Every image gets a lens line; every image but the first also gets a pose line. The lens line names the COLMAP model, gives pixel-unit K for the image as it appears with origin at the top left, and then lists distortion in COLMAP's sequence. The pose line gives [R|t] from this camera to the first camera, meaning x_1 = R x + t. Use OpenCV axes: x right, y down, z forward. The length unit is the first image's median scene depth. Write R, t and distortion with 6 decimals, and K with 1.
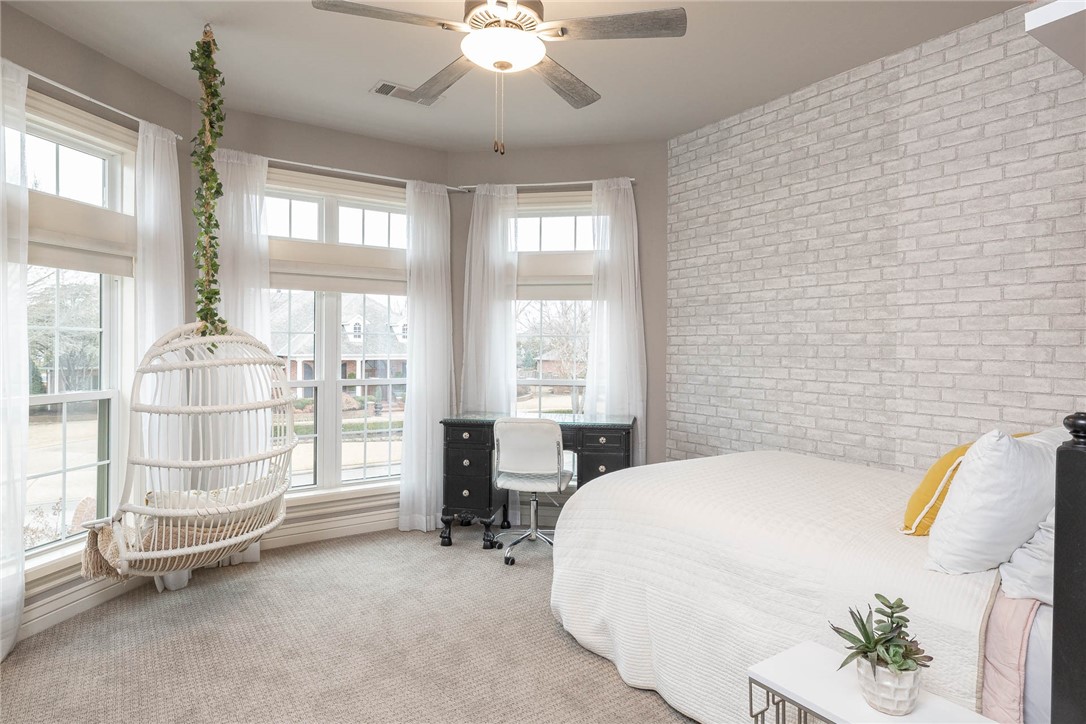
lens RADIAL K [[596.2, 0, 522.3], [0, 596.2, 345.9], [0, 0, 1]] dist [0.000573, 0.001670]
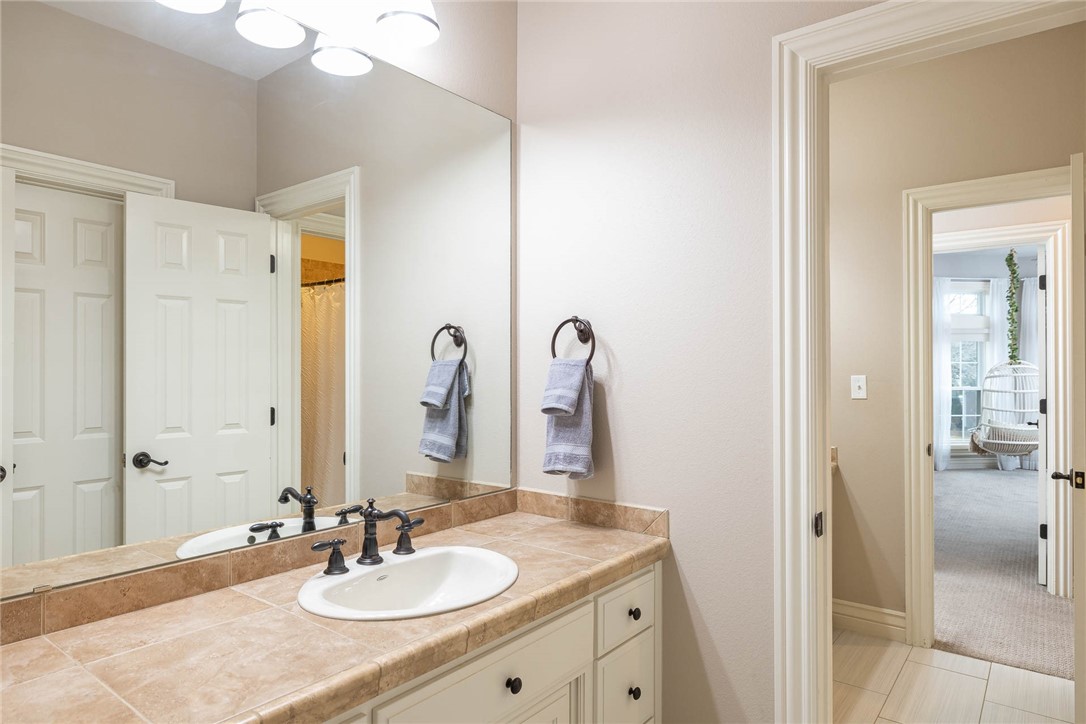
lens RADIAL K [[648.9, 0, 537.4], [0, 648.9, 360.7], [0, 0, 1]] dist [0.006840, 0.001693]
pose [[0.306138, -0.007673, -0.951956, 0.588518], [0.009810, 0.999940, -0.004905, -0.016075], [0.951937, -0.007837, 0.306195, -0.705507]]
